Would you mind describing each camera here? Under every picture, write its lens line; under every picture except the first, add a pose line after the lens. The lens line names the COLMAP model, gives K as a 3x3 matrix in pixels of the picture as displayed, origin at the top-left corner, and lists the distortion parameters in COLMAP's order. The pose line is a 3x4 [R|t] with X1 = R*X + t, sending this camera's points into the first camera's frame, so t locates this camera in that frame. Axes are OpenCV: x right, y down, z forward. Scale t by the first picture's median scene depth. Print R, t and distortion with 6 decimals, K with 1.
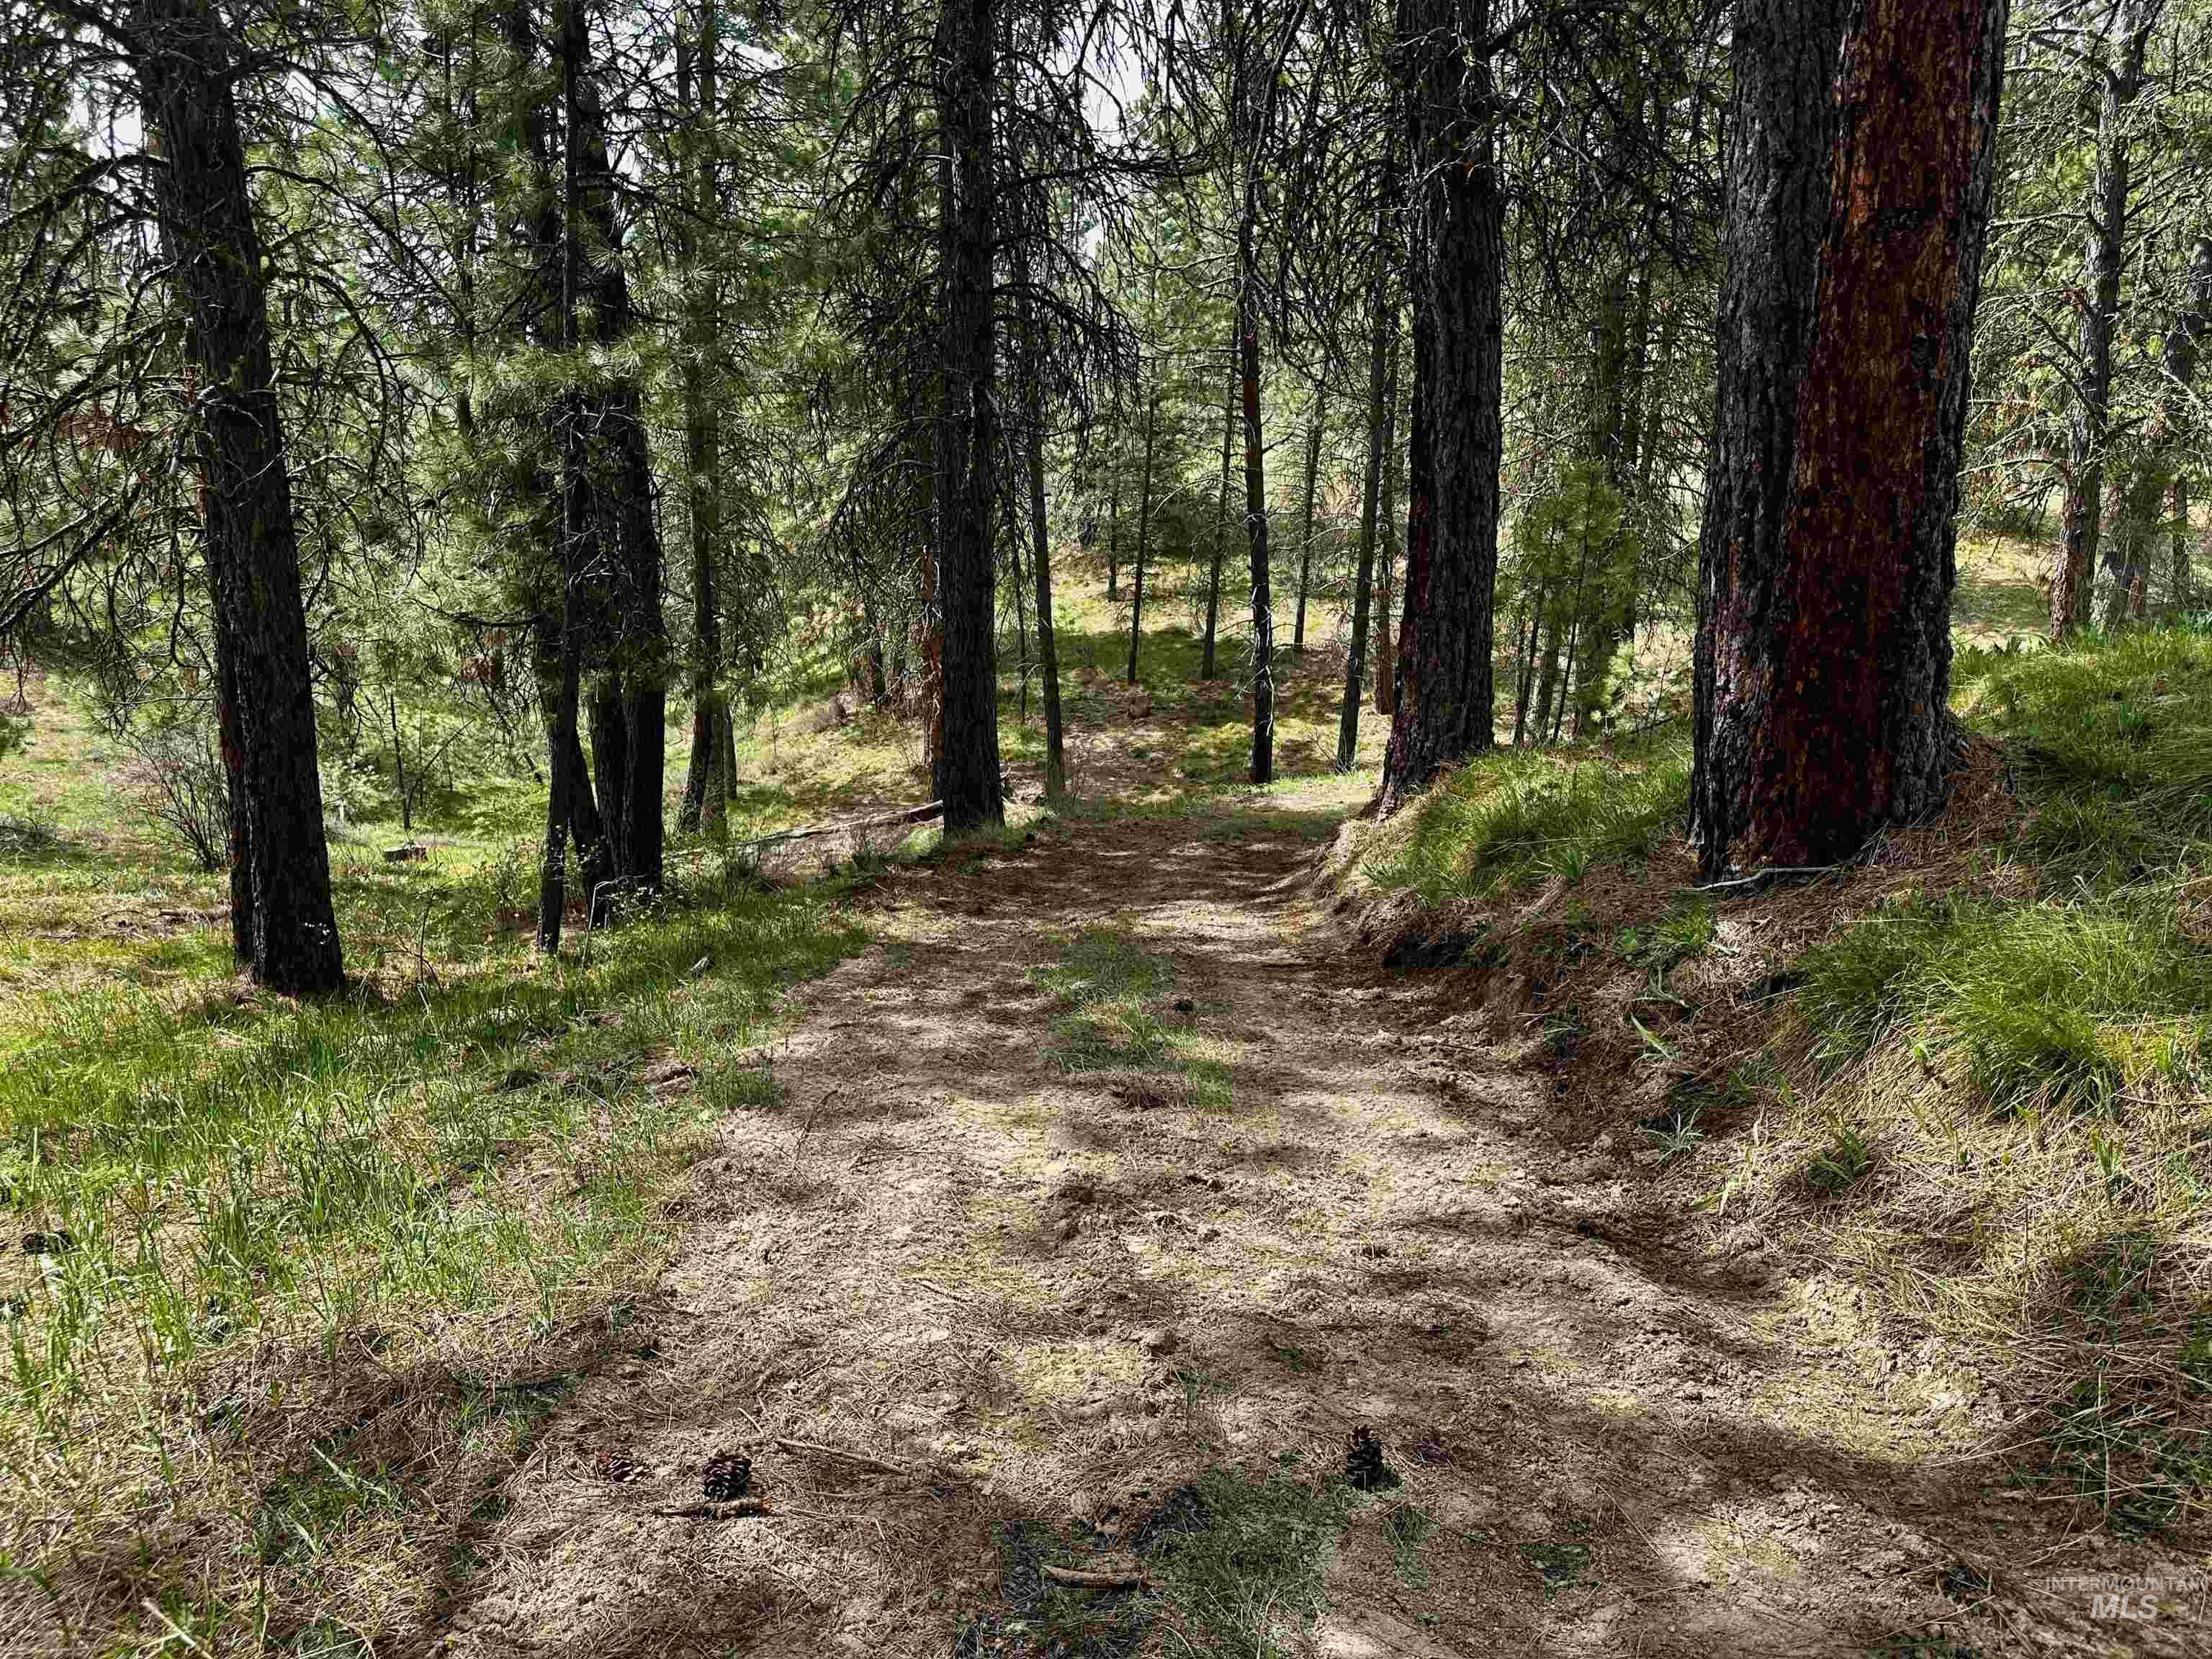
lens RADIAL K [[1536.6, 0, 1100.8], [0, 1536.6, 833.4], [0, 0, 1]] dist [0.060500, -0.019671]
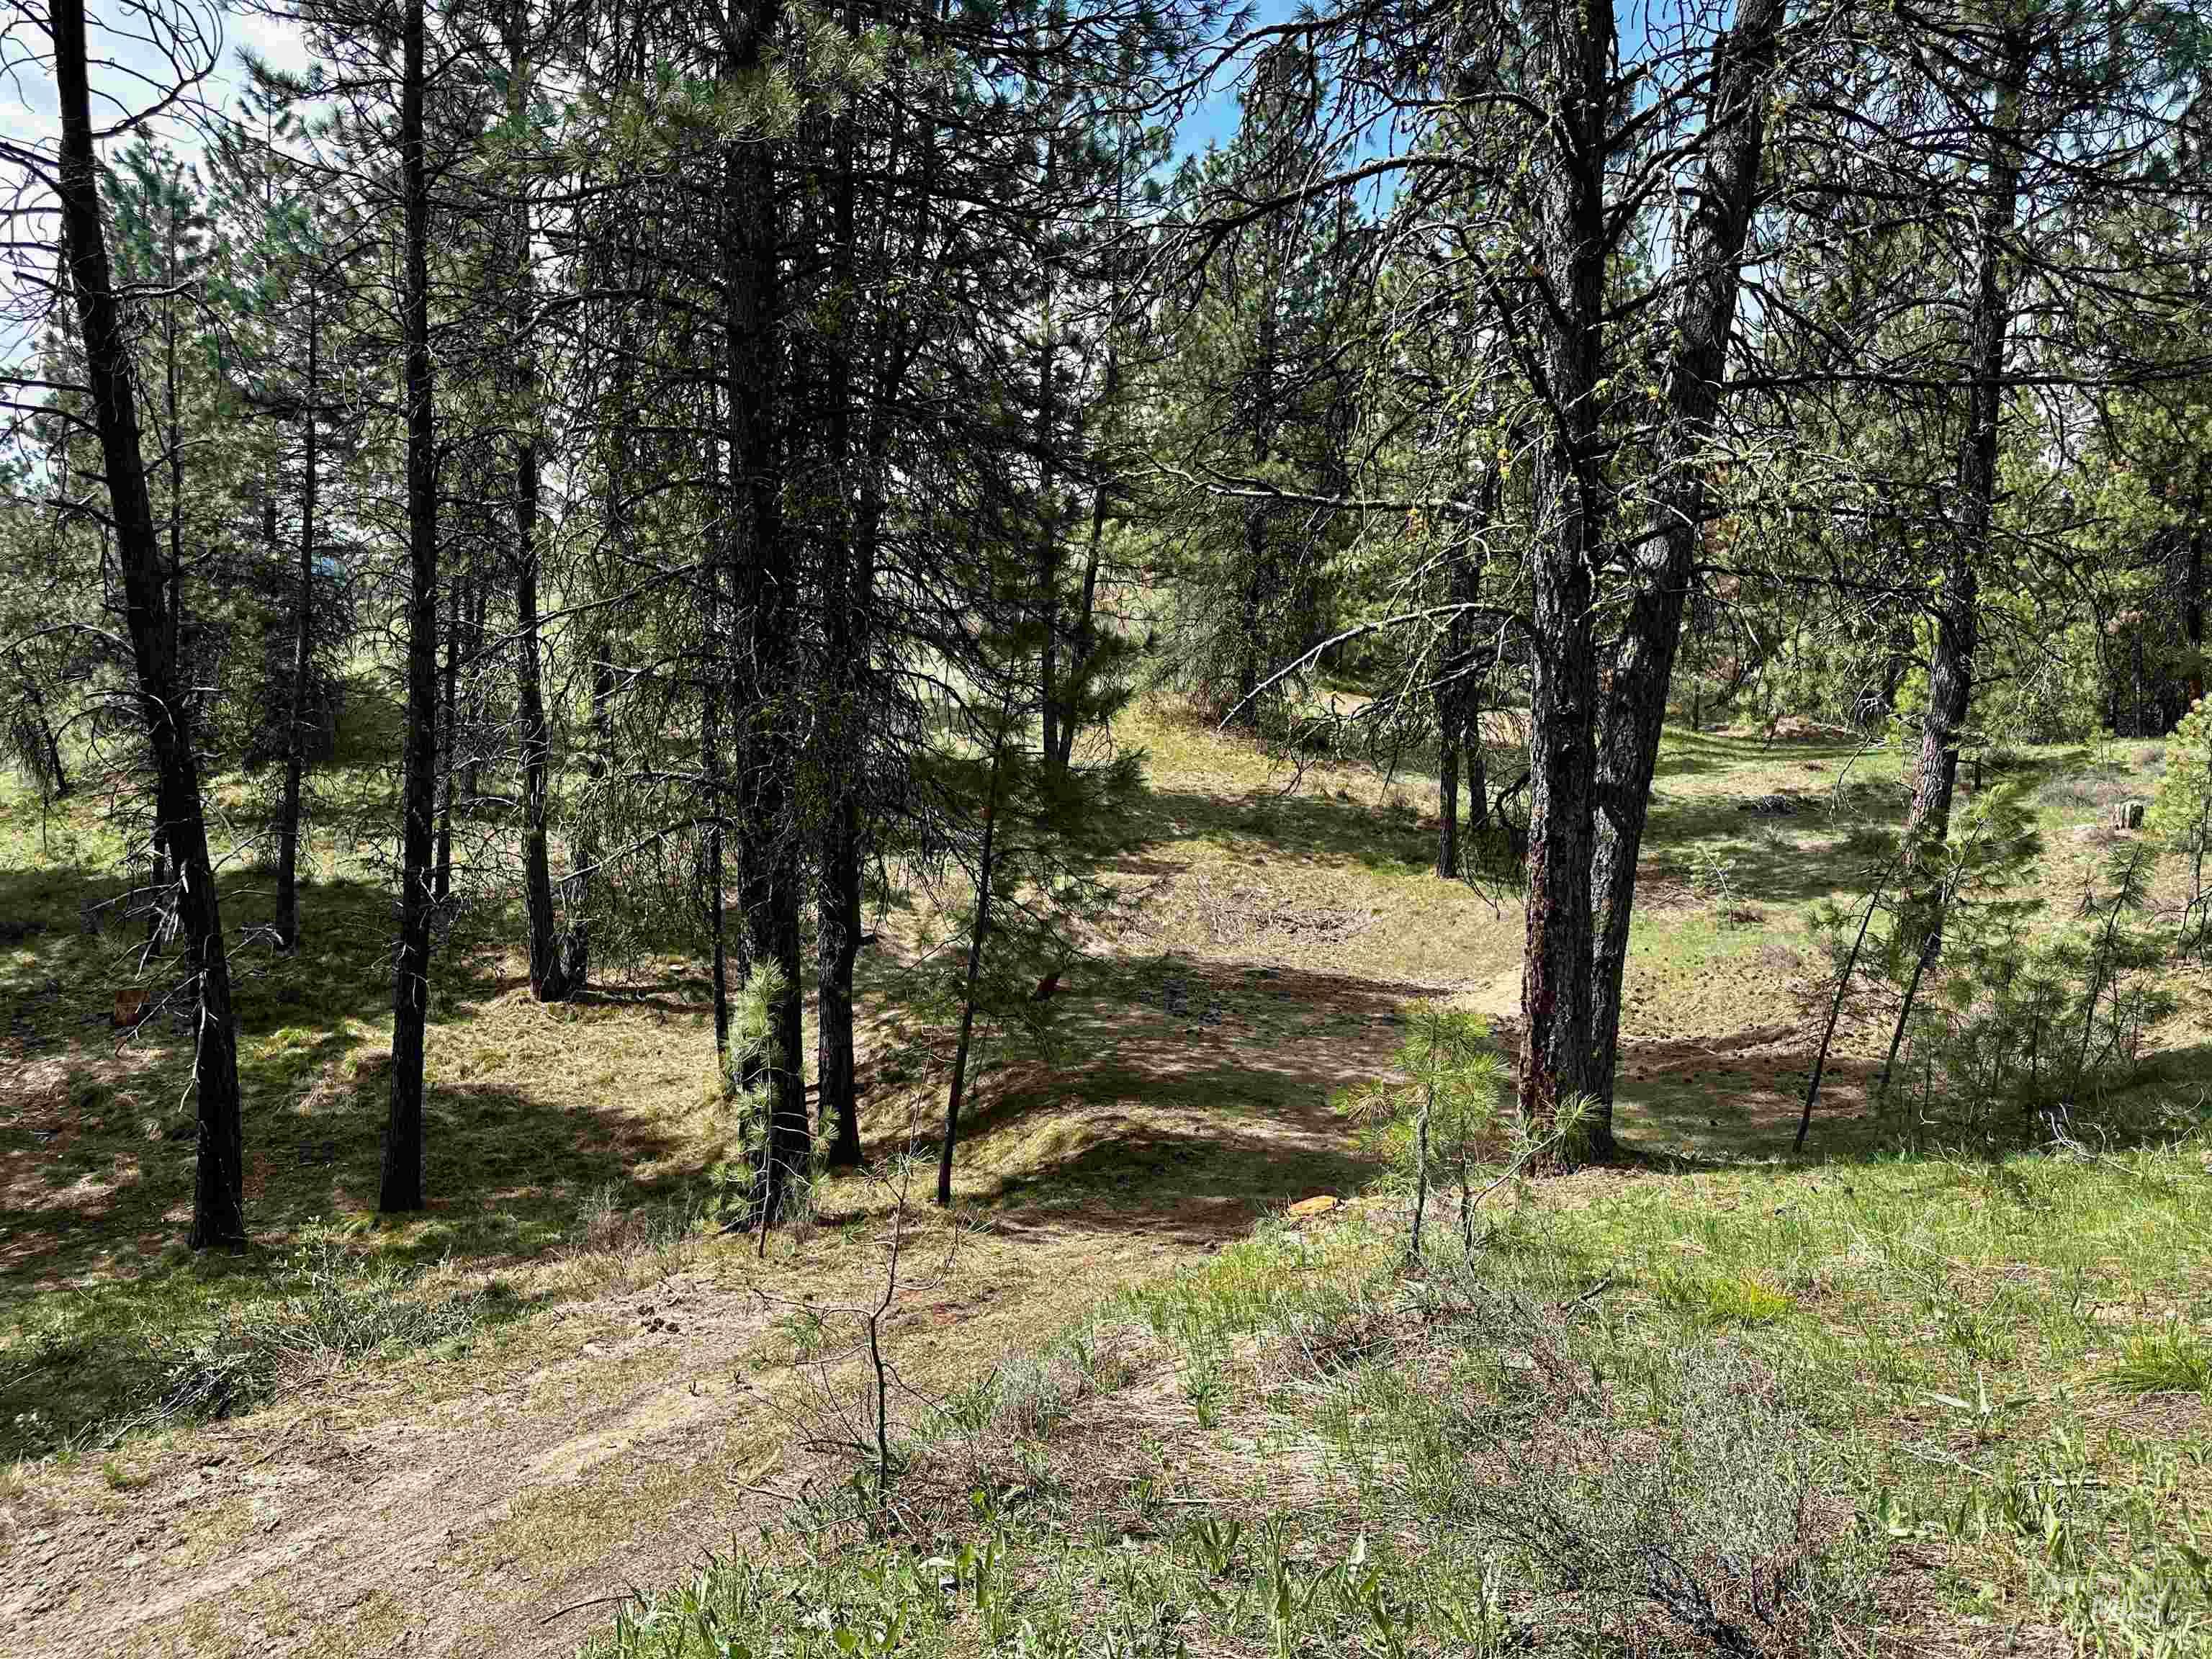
lens RADIAL K [[1536.6, 0, 1100.6], [0, 1536.6, 847.3], [0, 0, 1]] dist [0.060500, -0.019671]
pose [[0.915926, -0.018835, 0.400905, 0.121129], [0.066754, 0.992134, -0.105896, -0.050347], [-0.395757, 0.123755, 0.909979, 0.261664]]
